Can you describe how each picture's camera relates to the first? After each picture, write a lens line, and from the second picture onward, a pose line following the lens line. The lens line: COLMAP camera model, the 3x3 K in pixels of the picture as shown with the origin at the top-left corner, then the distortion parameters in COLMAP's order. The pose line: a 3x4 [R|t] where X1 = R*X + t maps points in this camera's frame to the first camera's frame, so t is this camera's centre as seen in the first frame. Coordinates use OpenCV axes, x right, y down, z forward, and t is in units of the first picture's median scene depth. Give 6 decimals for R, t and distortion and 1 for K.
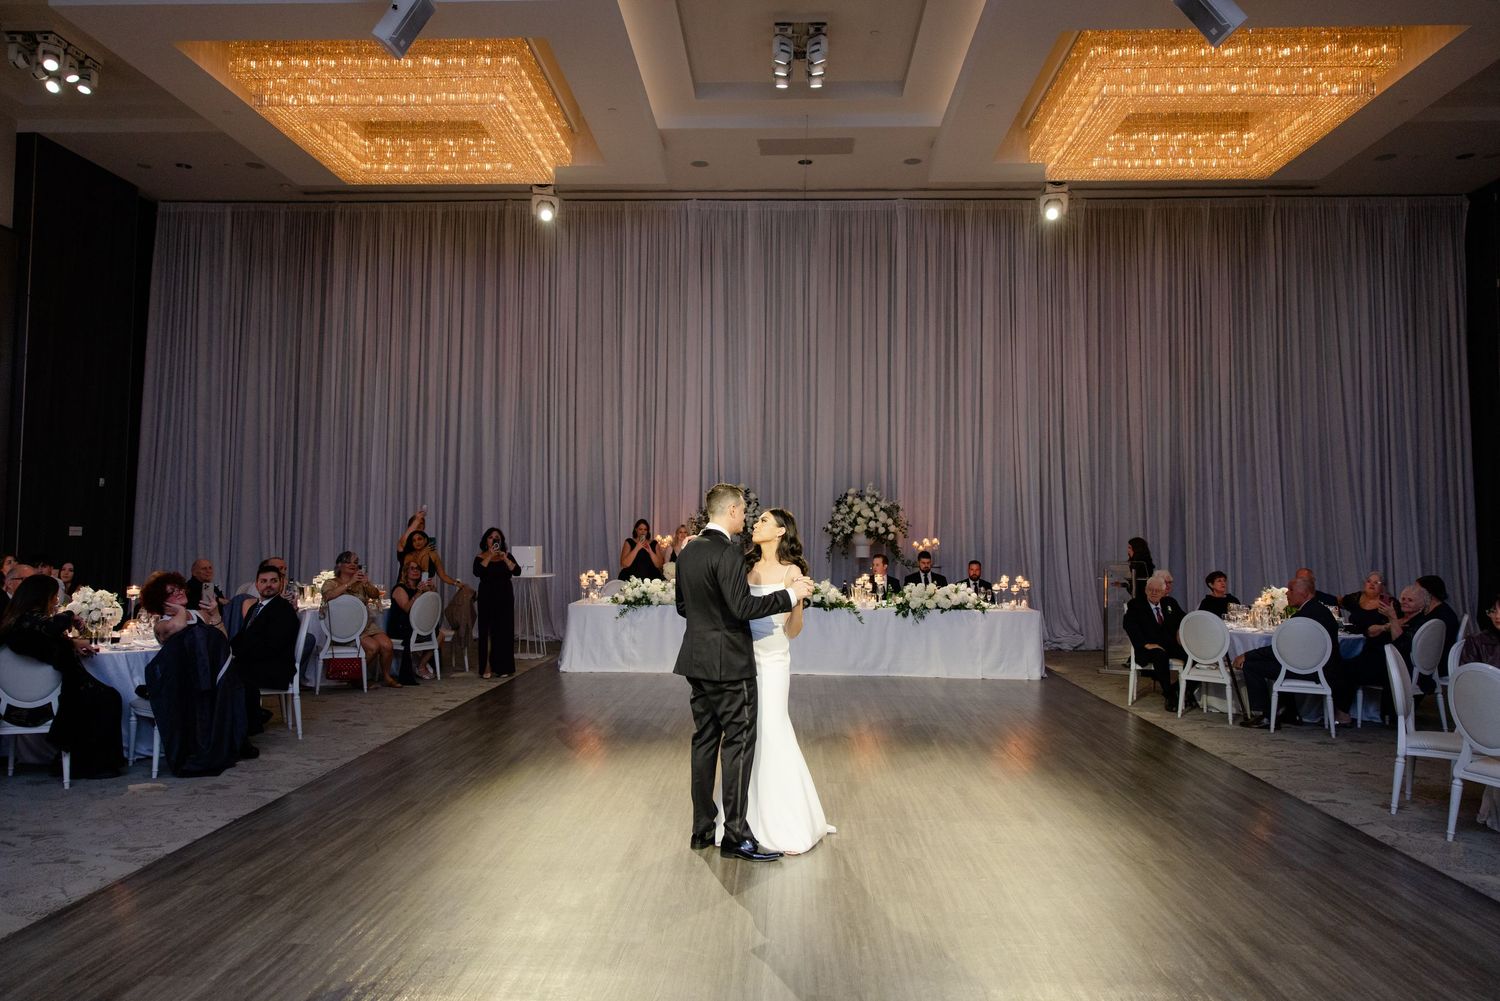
lens RADIAL K [[1033.6, 0, 748.5], [0, 1033.6, 487.5], [0, 0, 1]] dist [-0.006019, 0.000347]
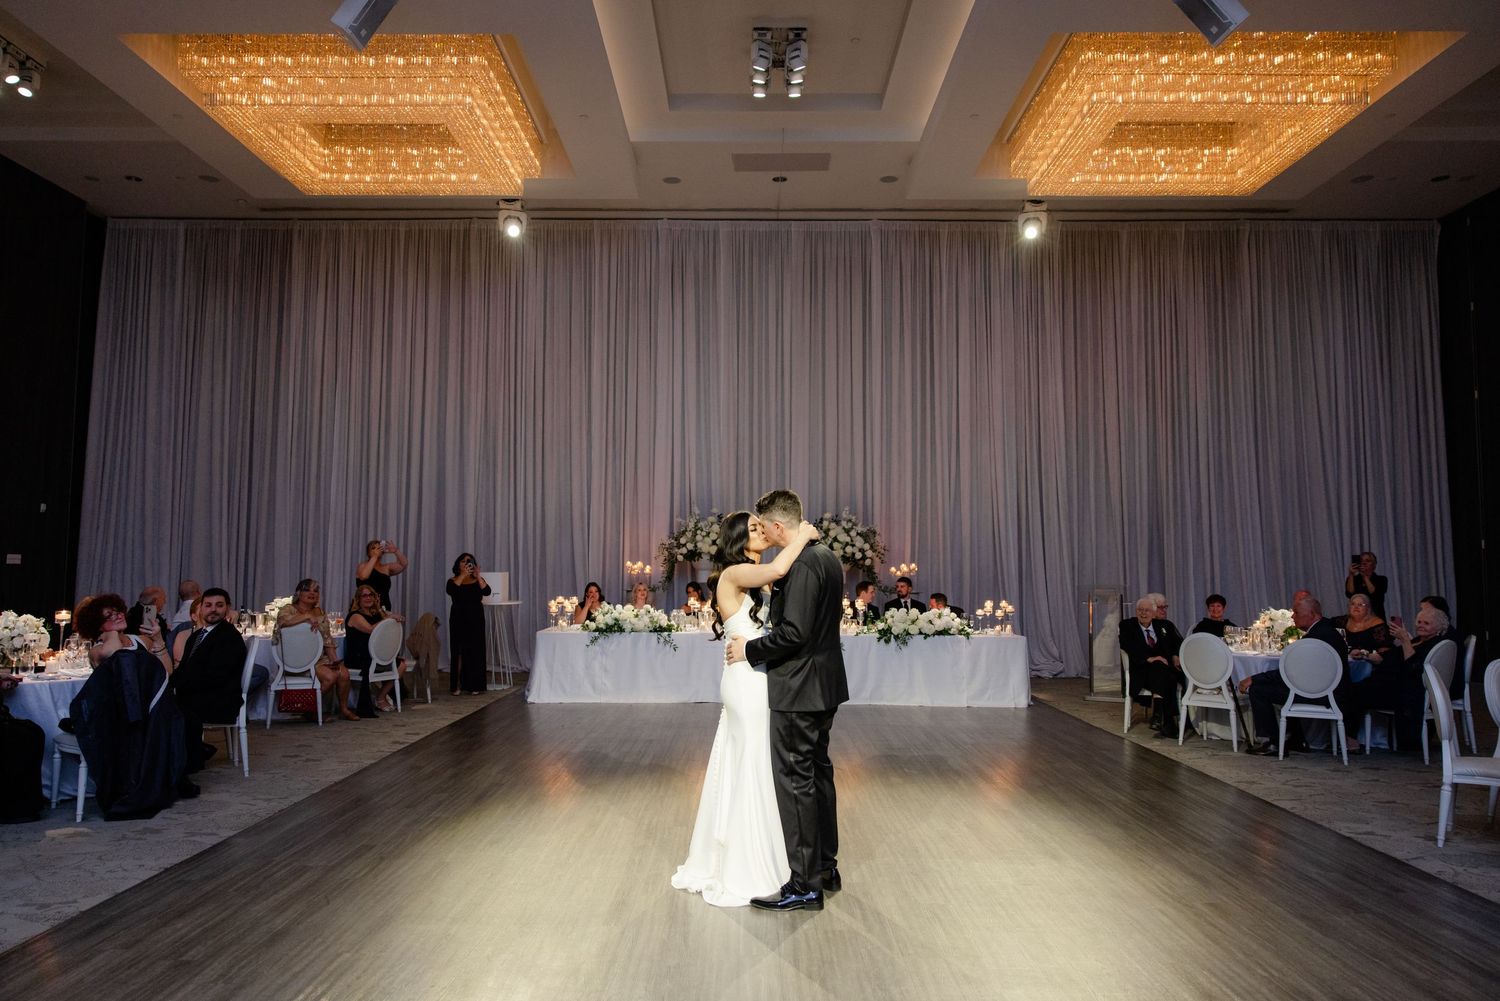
lens RADIAL K [[1018.5, 0, 739.3], [0, 1018.5, 501.8], [0, 0, 1]] dist [-0.000820, -0.000460]
pose [[0.999548, -0.001434, 0.030034, -0.012794], [0.002056, 0.999784, -0.020682, 0.010568], [-0.029998, 0.020735, 0.999335, 0.042434]]
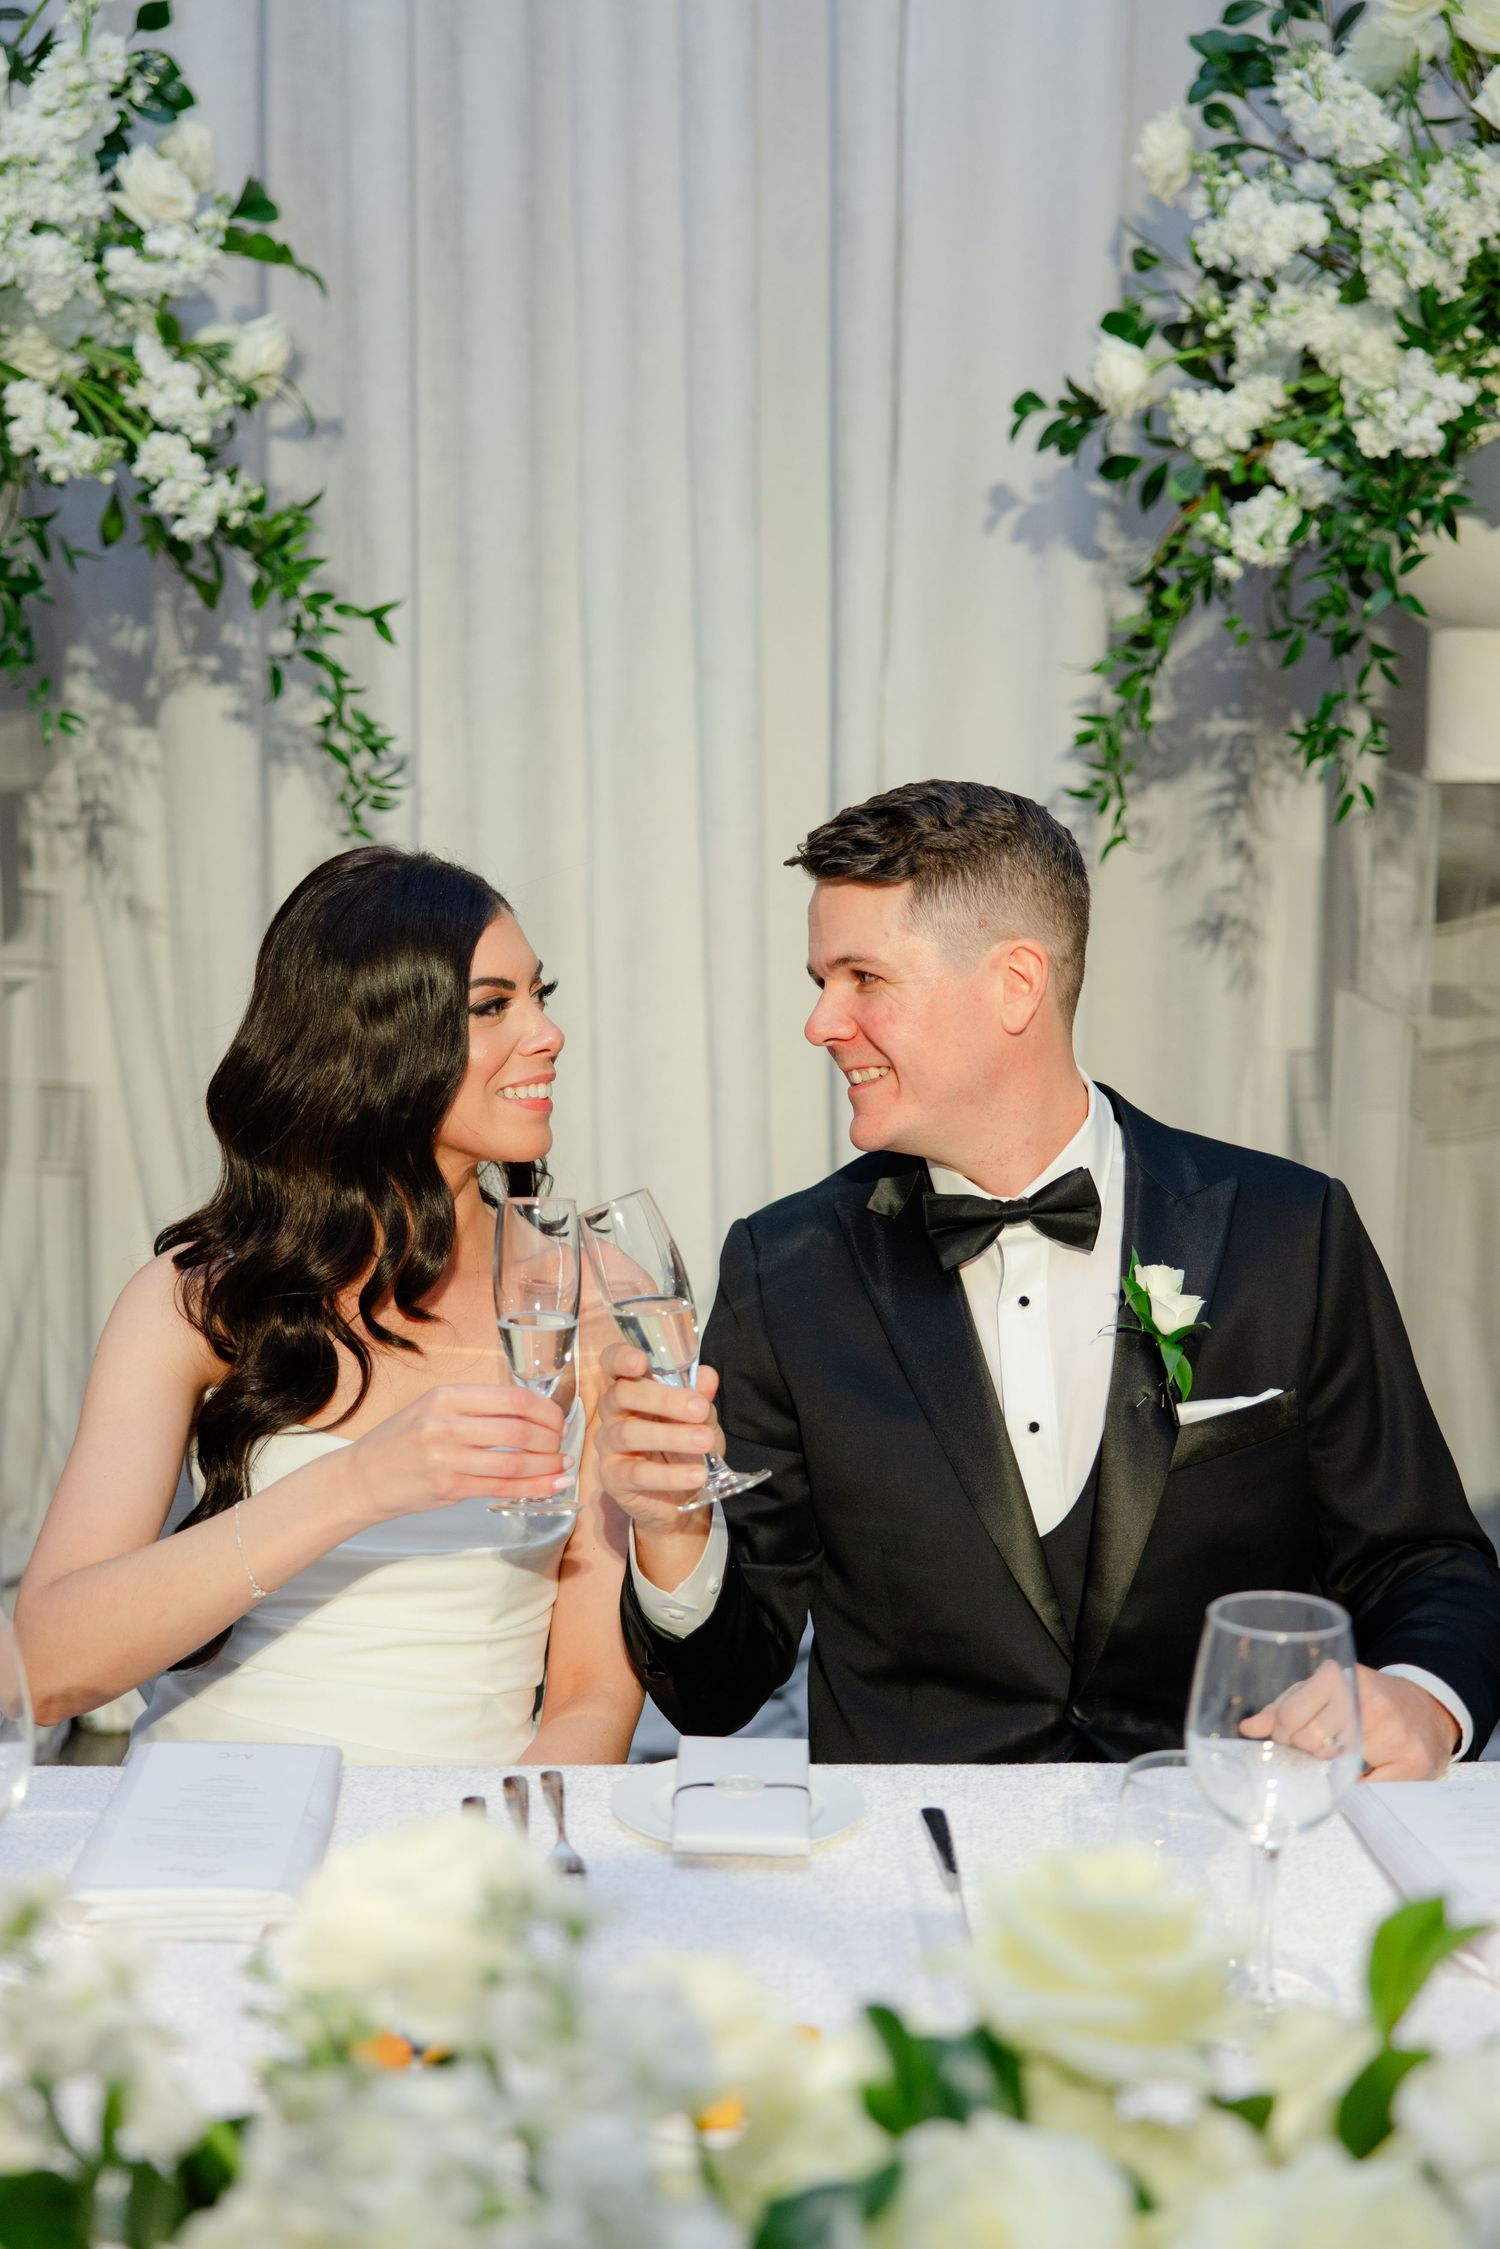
lens RADIAL K [[3167.6, 0, 750.0], [0, 3167.6, 1124.5], [0, 0, 1]] dist [0.105575, 0.007278]
pose [[0.995813, -0.019749, 0.089257, 0.031166], [0.000641, 0.977868, 0.209220, 0.044748], [-0.091414, -0.208287, 0.973786, 0.804632]]
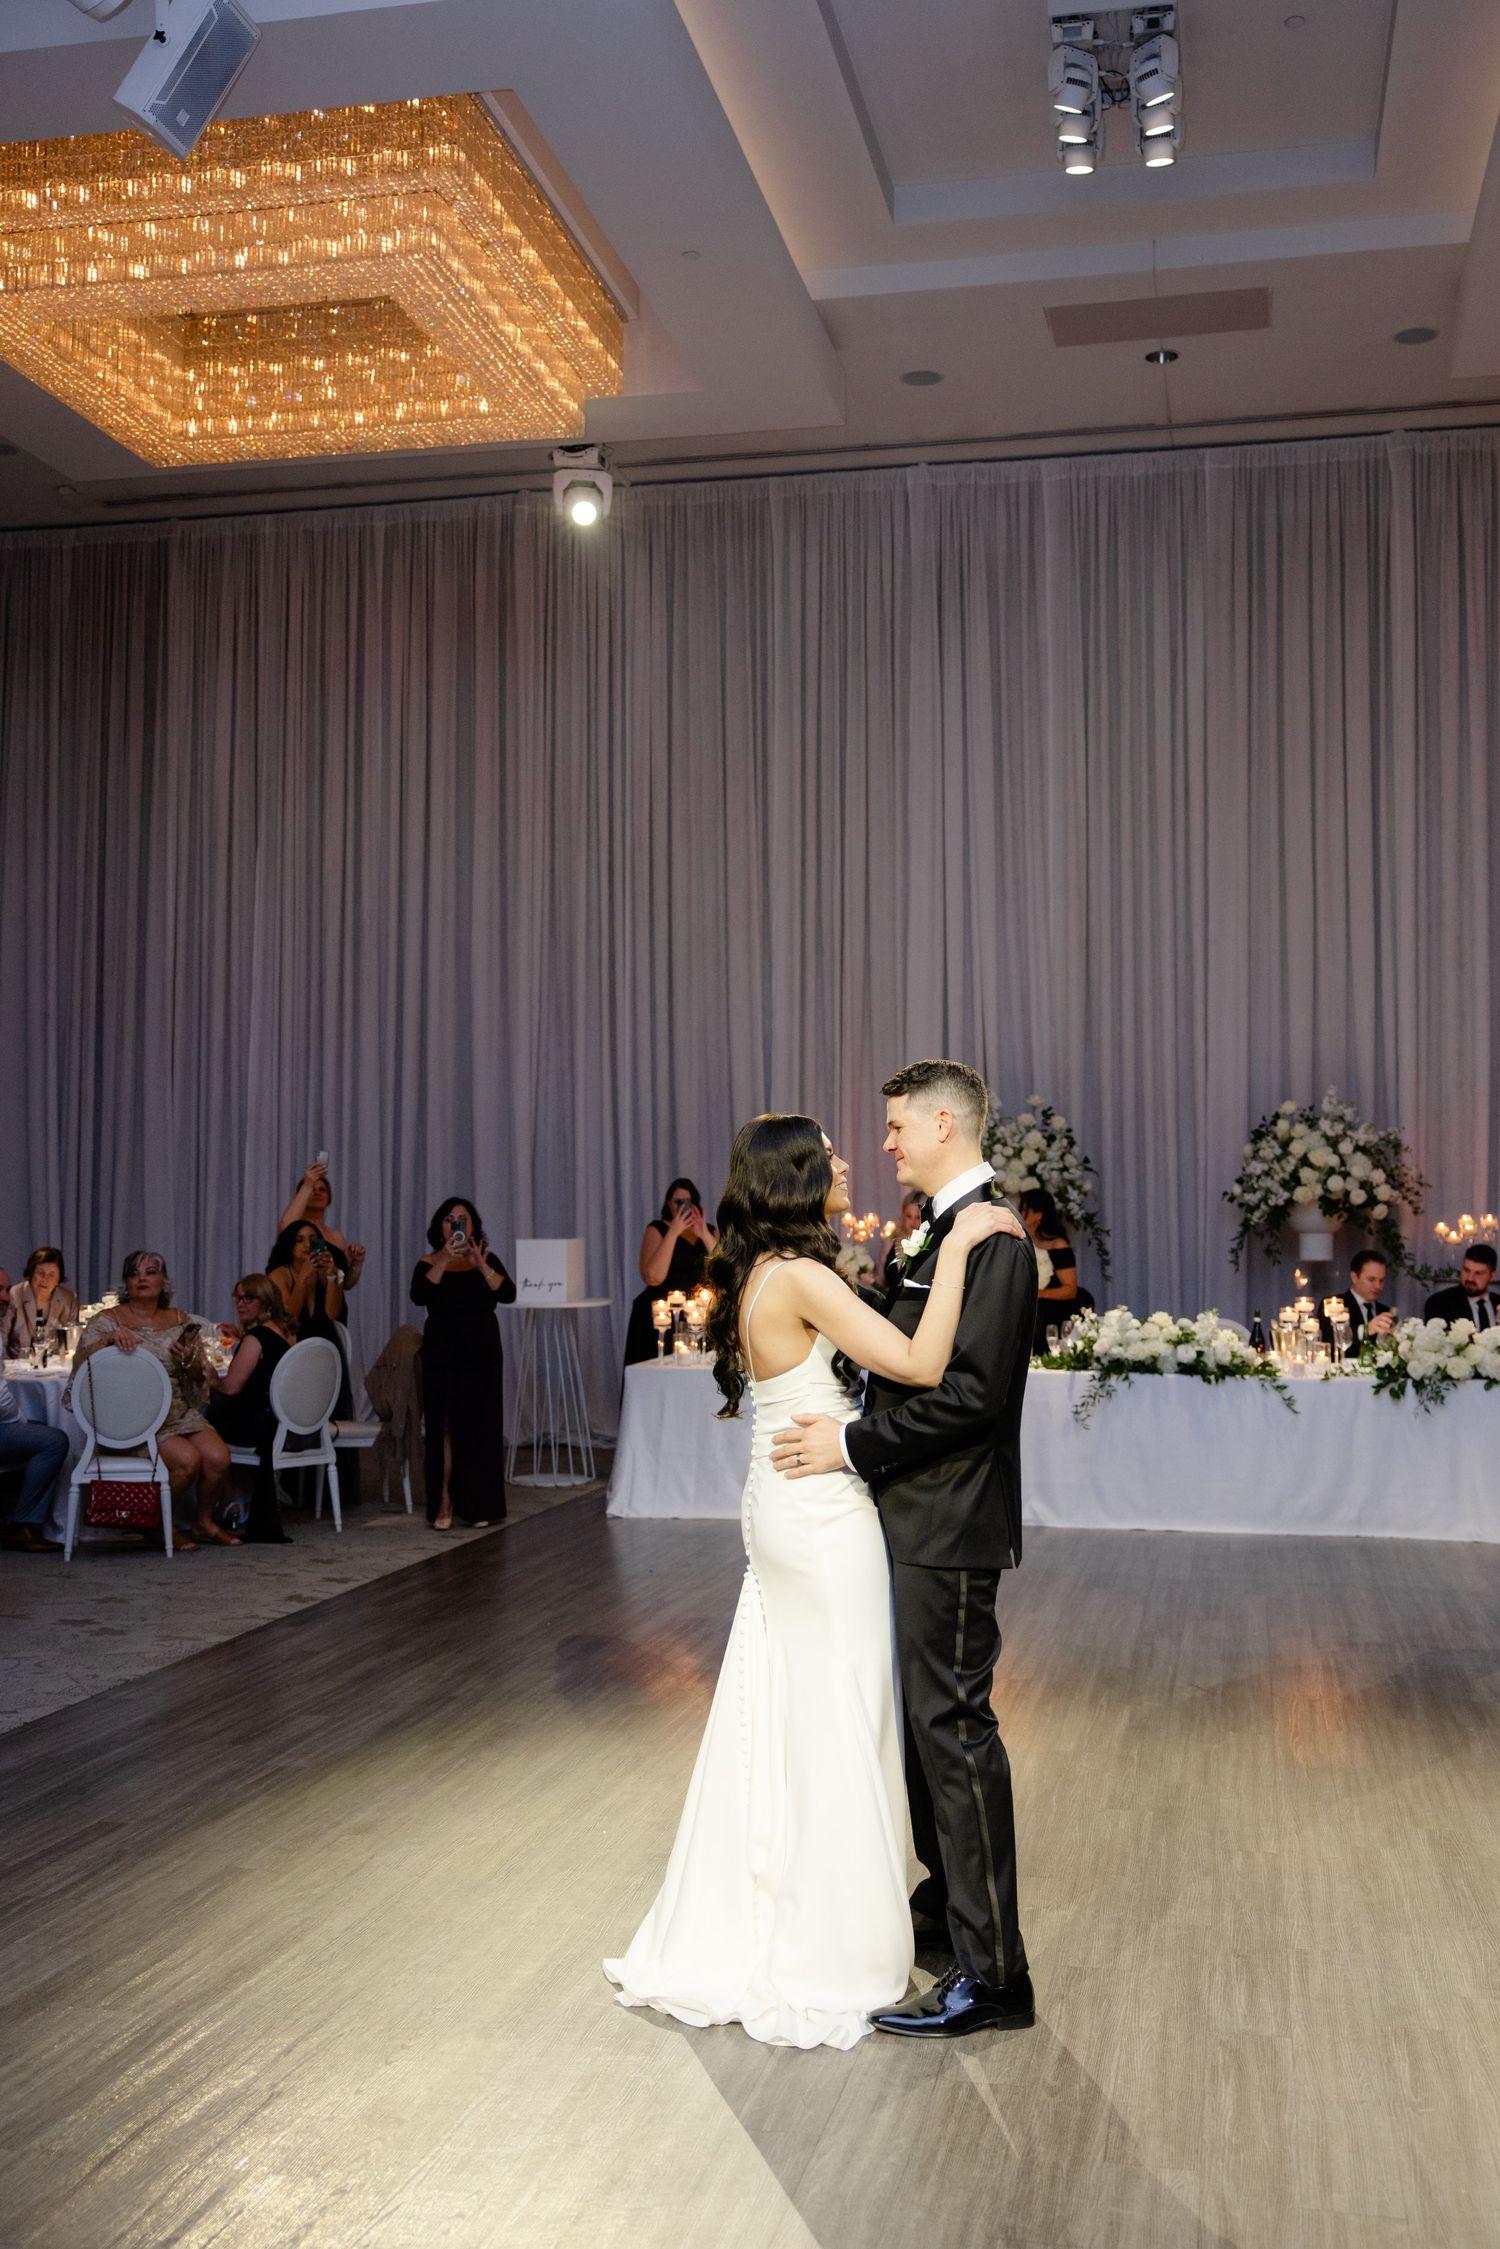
lens RADIAL K [[2181.9, 0, 787.7], [0, 2181.9, 1122.8], [0, 0, 1]] dist [-0.001481, 0.014842]
pose [[0.986415, -0.016139, -0.163477, 0.044639], [0.016199, 0.999868, -0.000969, 0.007560], [0.163471, -0.001692, 0.986547, 0.063125]]
